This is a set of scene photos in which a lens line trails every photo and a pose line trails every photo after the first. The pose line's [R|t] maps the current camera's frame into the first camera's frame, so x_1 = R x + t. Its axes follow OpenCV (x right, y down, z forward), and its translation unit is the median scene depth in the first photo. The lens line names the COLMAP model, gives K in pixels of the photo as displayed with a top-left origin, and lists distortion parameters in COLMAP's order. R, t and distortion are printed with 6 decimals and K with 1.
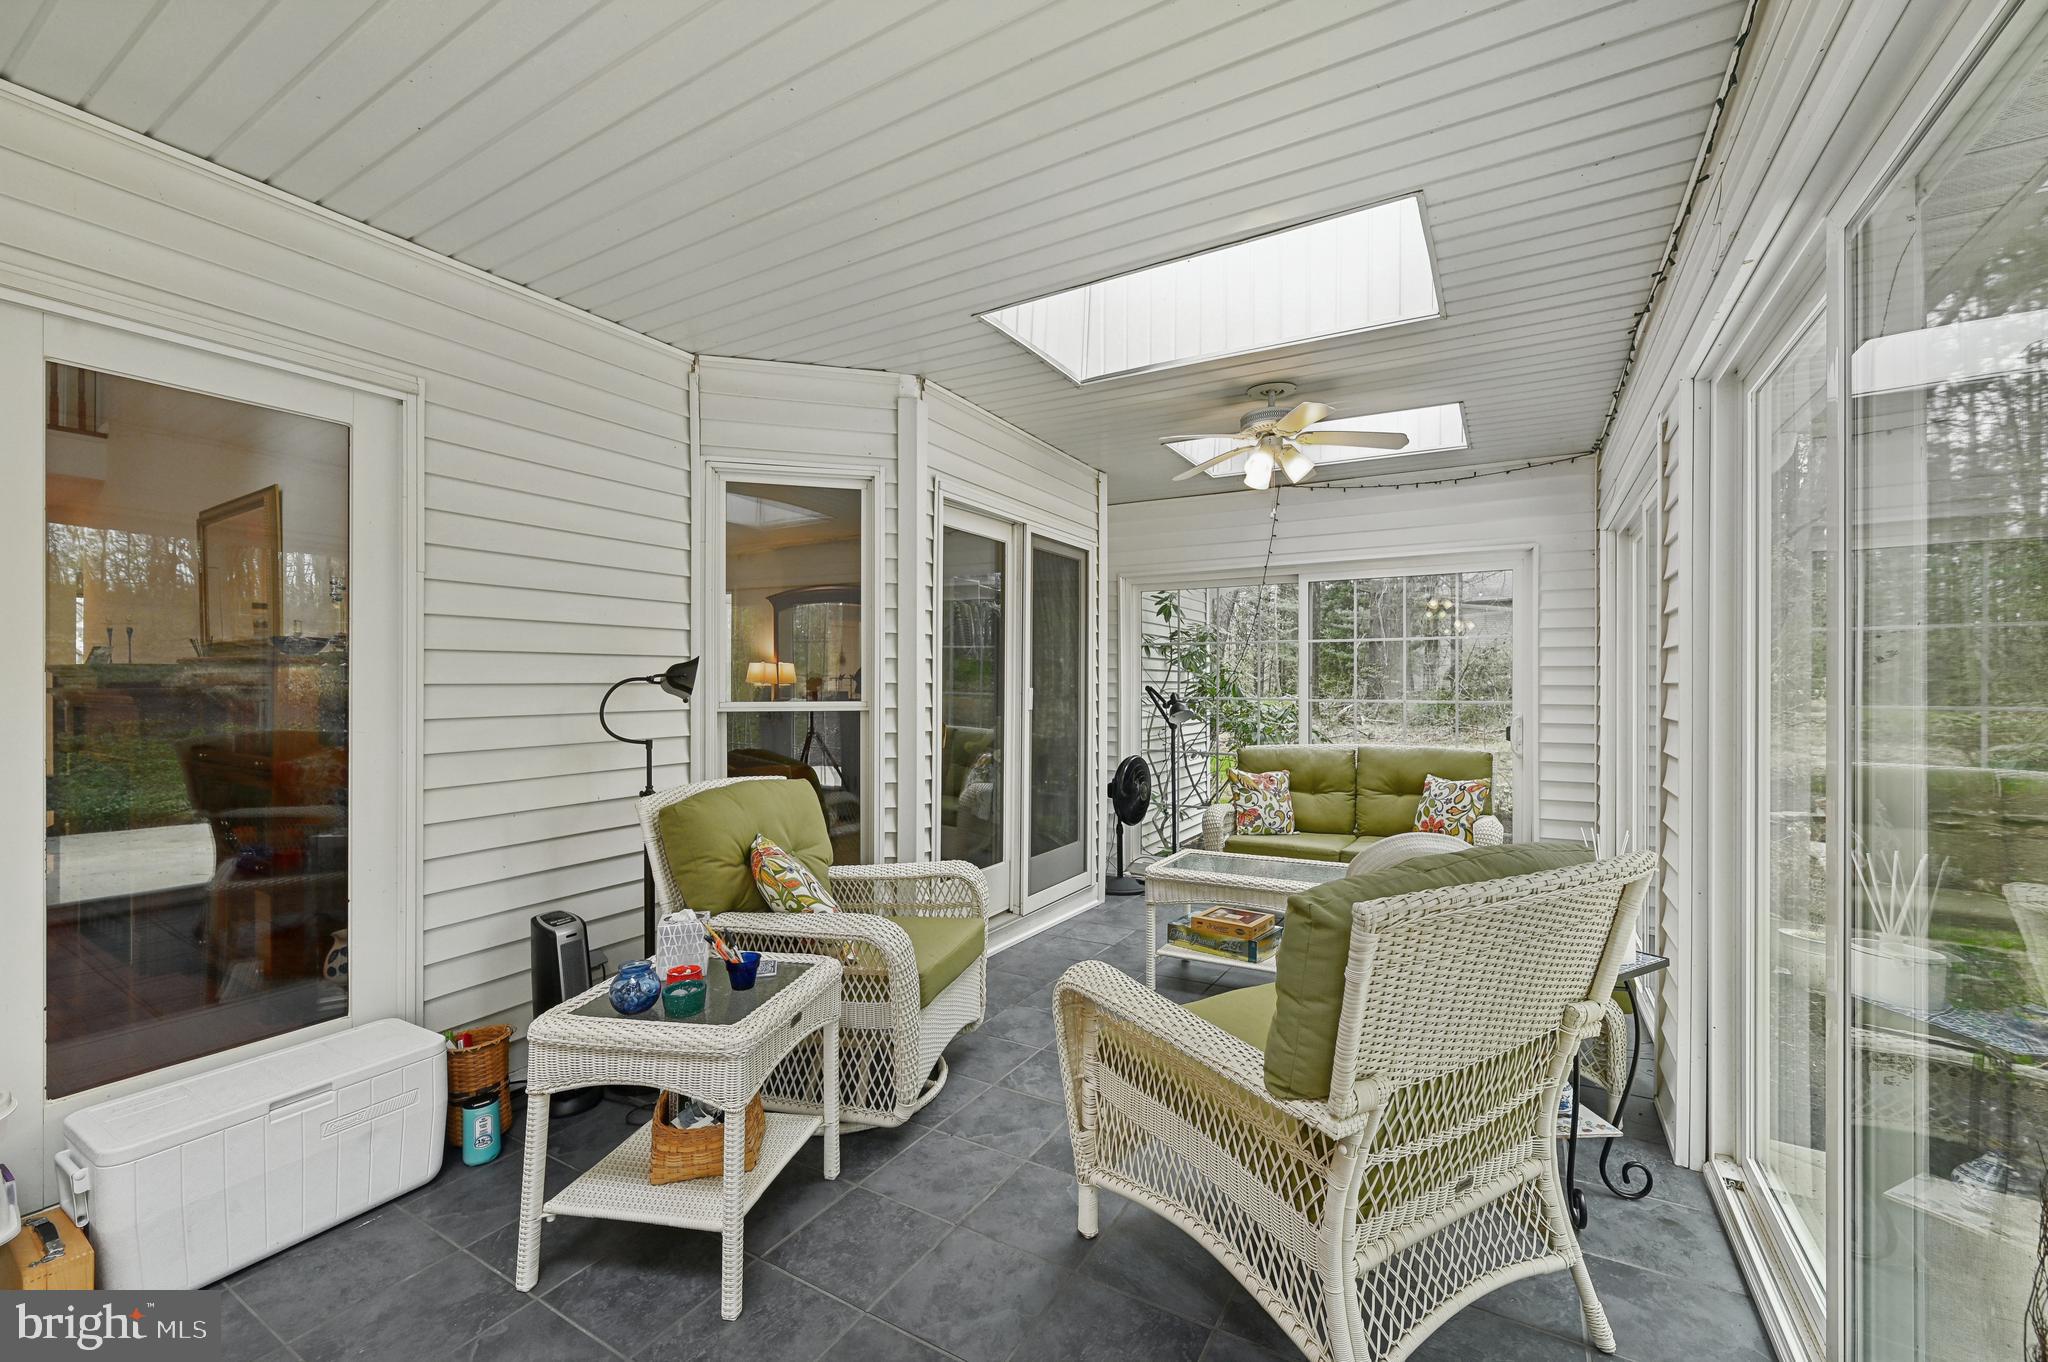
lens RADIAL K [[816.2, 0, 1035.7], [0, 816.2, 679.5], [0, 0, 1]] dist [-0.003022, -0.000037]
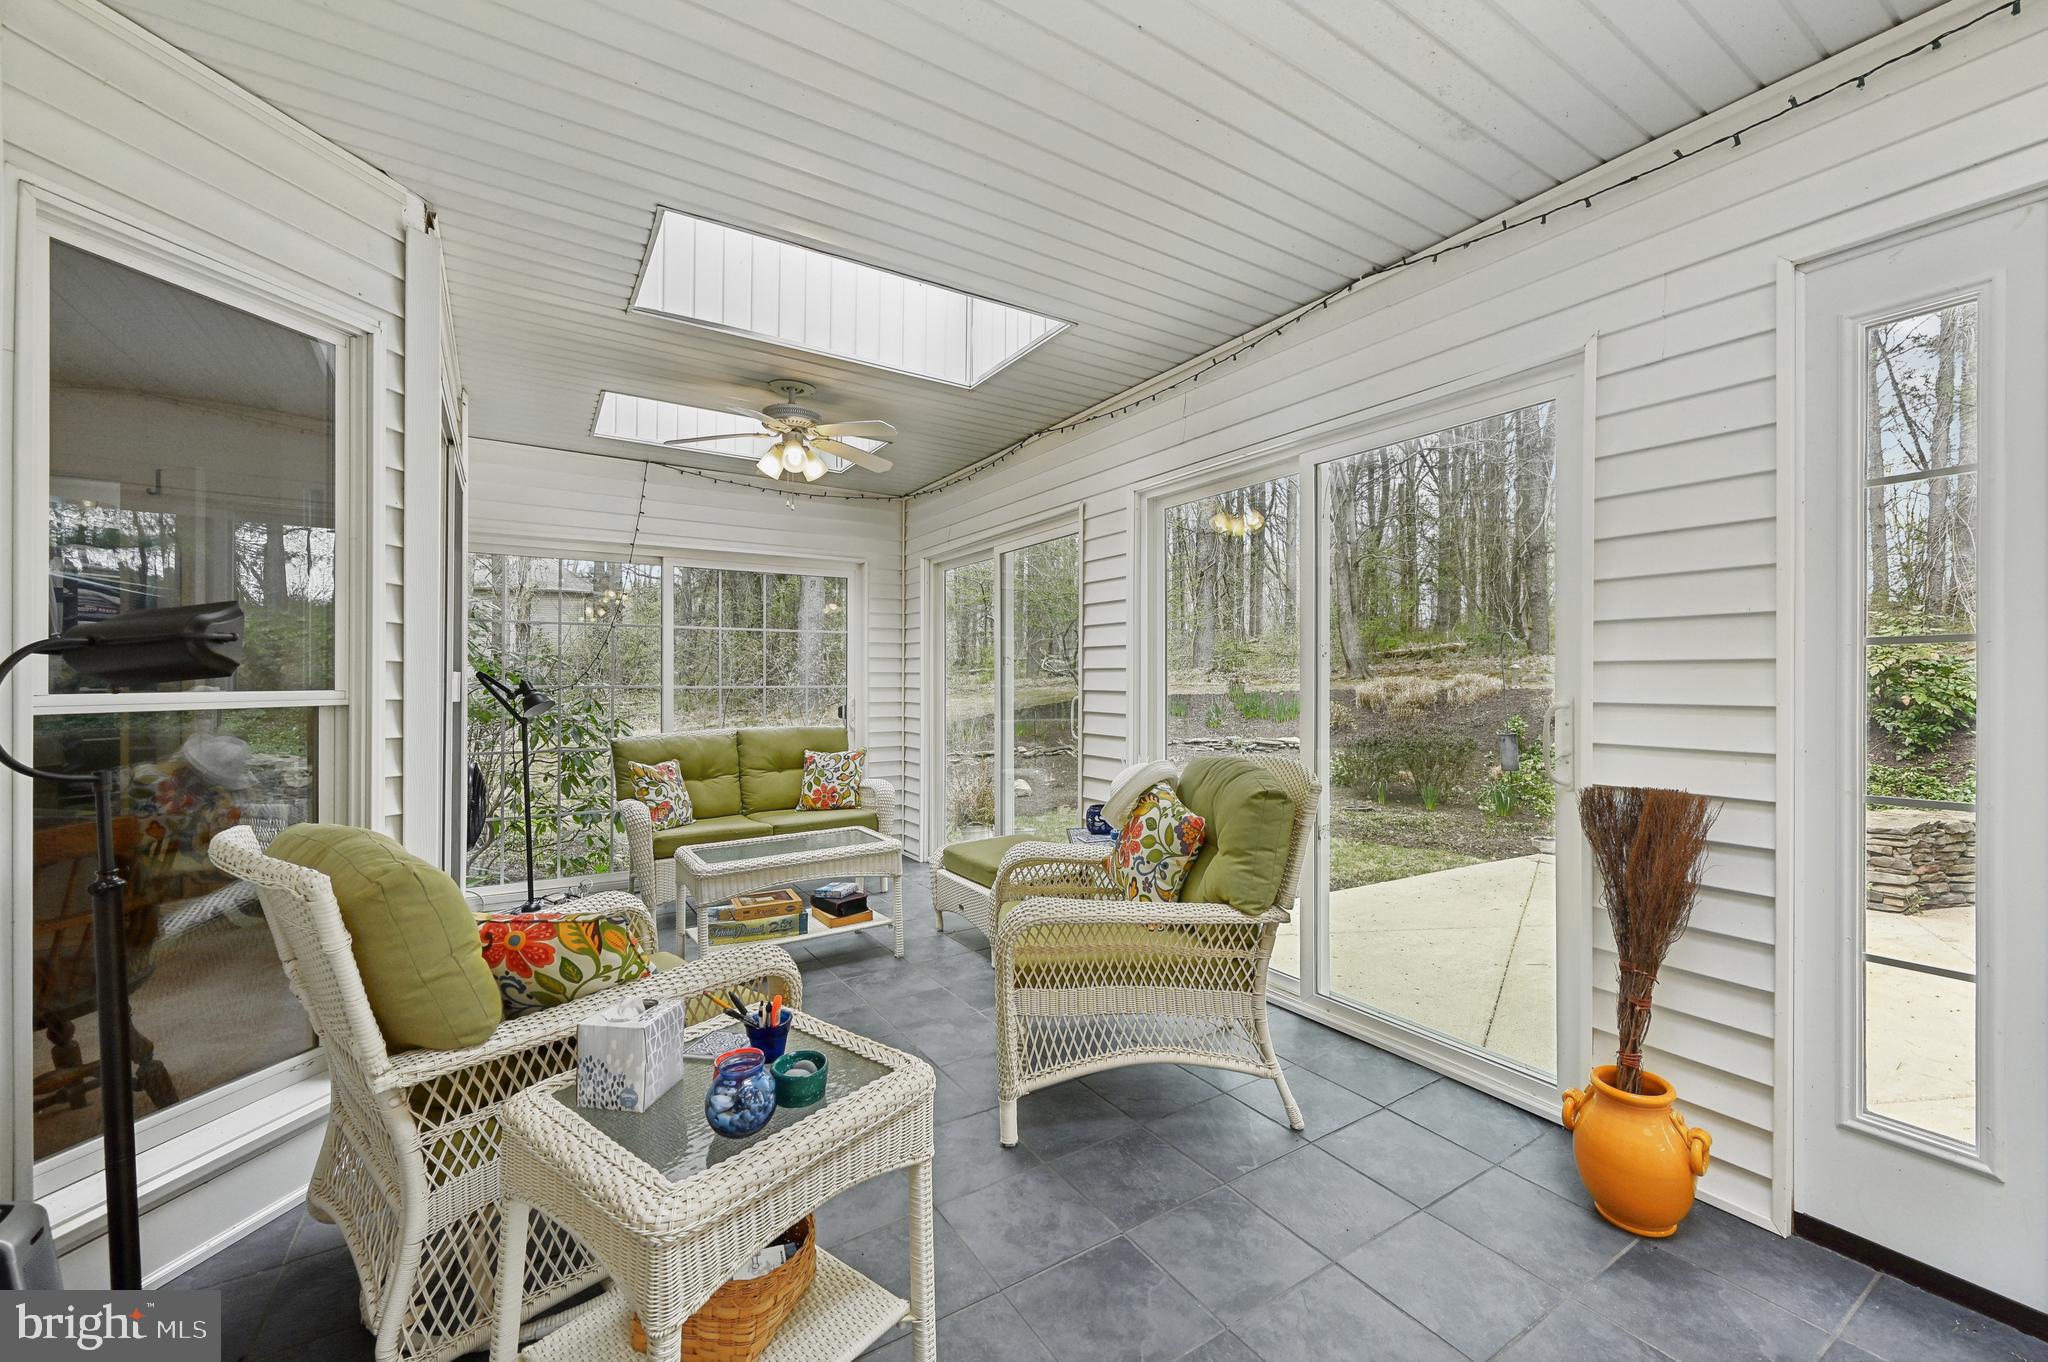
lens RADIAL K [[821.6, 0, 1043.8], [0, 821.6, 673.7], [0, 0, 1]] dist [-0.000111, 0.000056]
pose [[0.452996, 0.002795, 0.891508, -0.493497], [-0.004372, 0.999990, -0.000914, 0.011628], [-0.891502, -0.003483, 0.453004, 0.229143]]
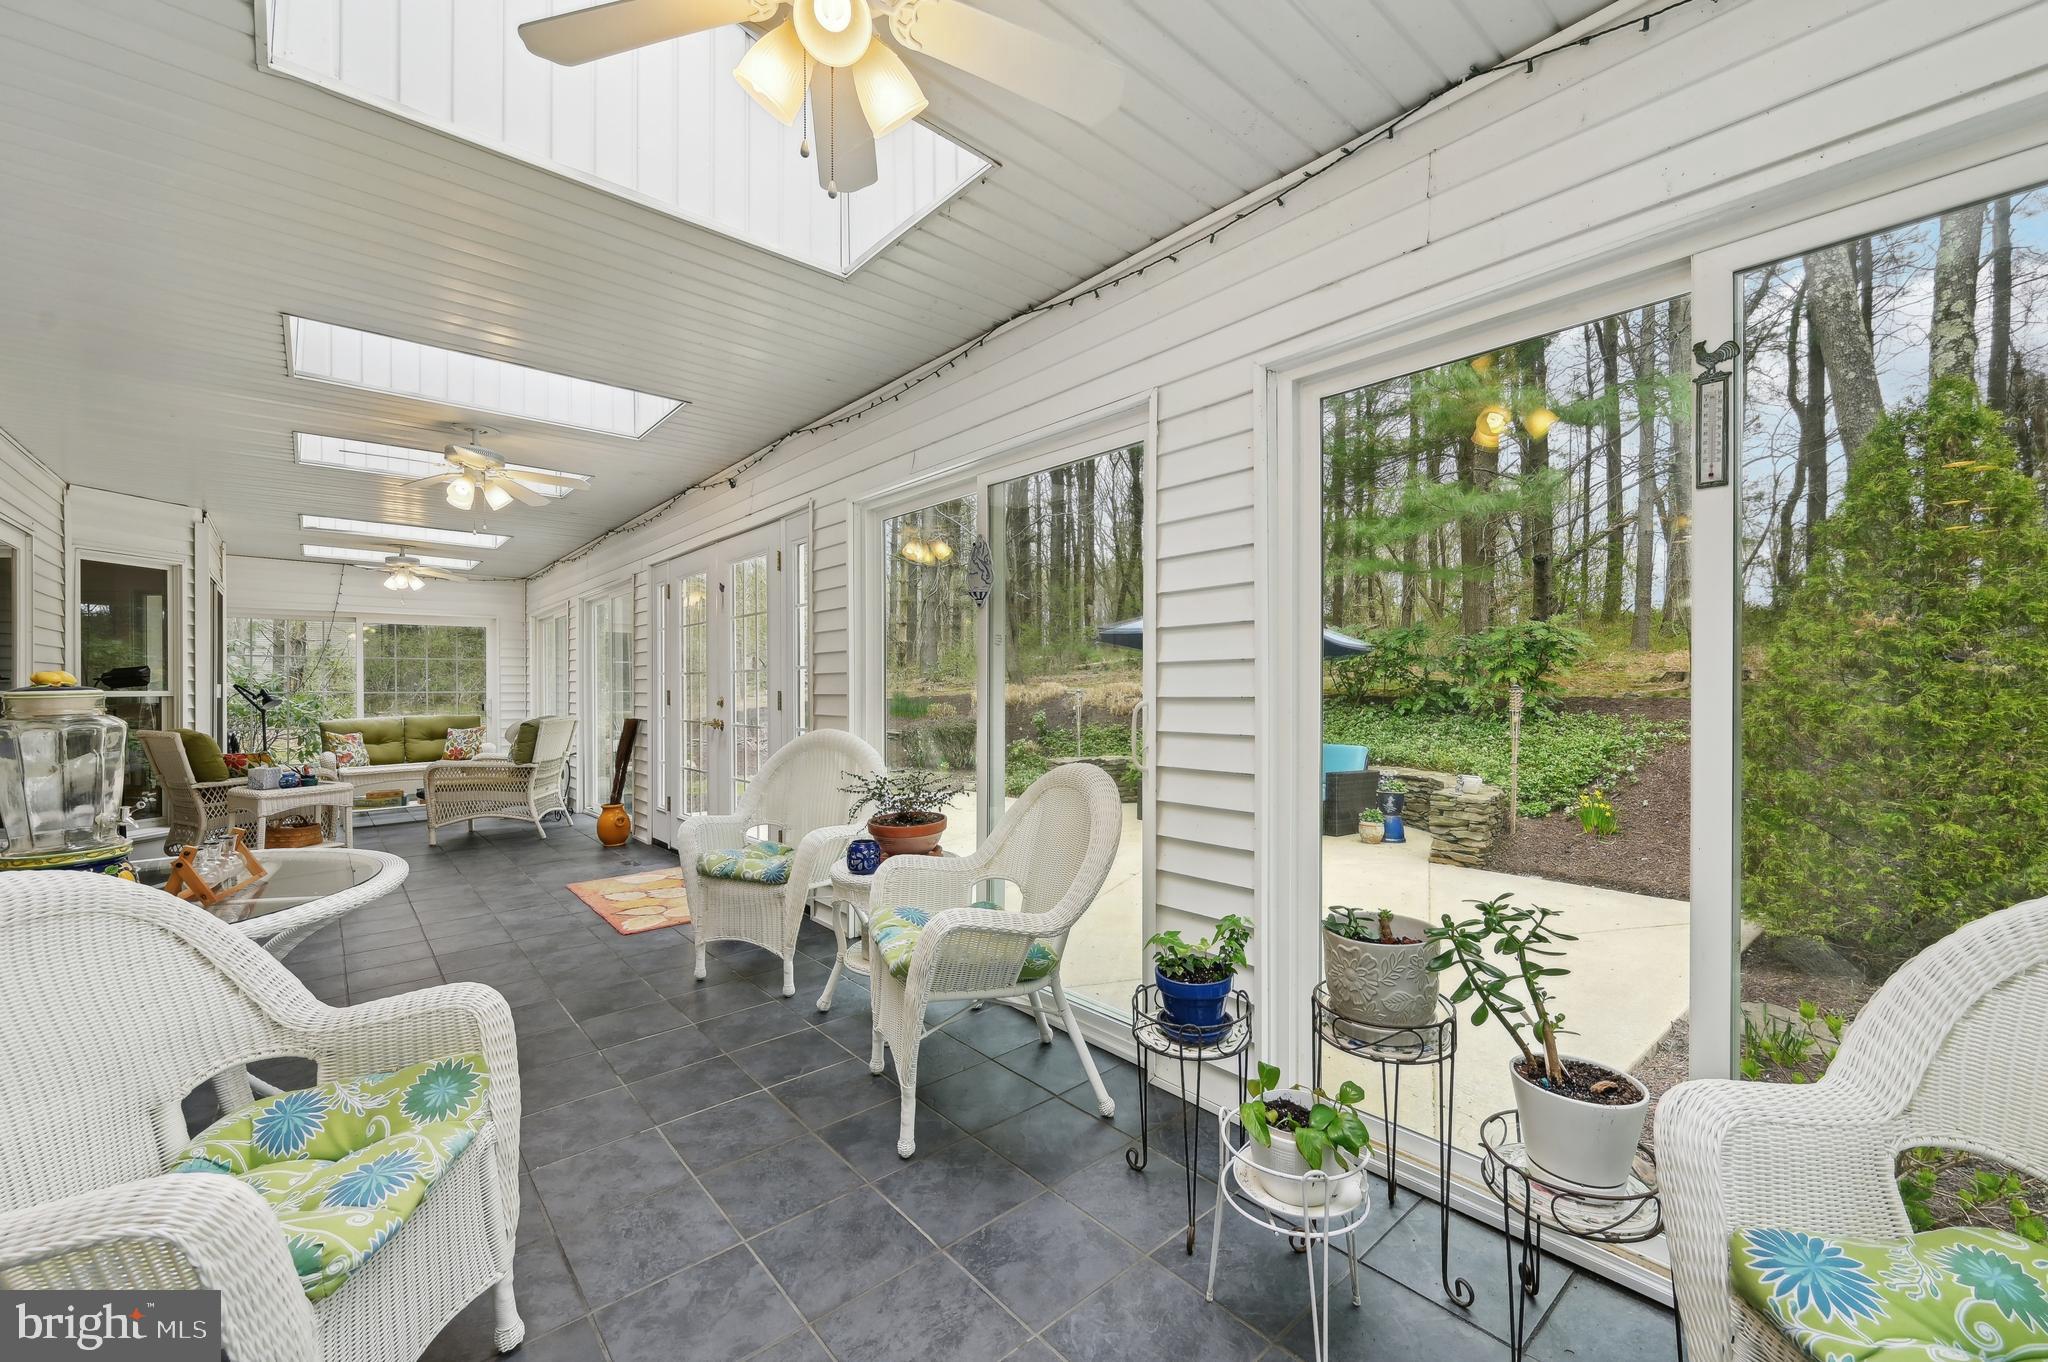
lens RADIAL K [[822.5, 0, 1029.0], [0, 822.5, 689.1], [0, 0, 1]] dist [-0.002398, -0.000021]
pose [[0.318142, -0.004684, 0.948032, -1.222668], [0.000207, 0.999988, 0.004871, 0.013665], [-0.948043, -0.001353, 0.318139, -1.240816]]
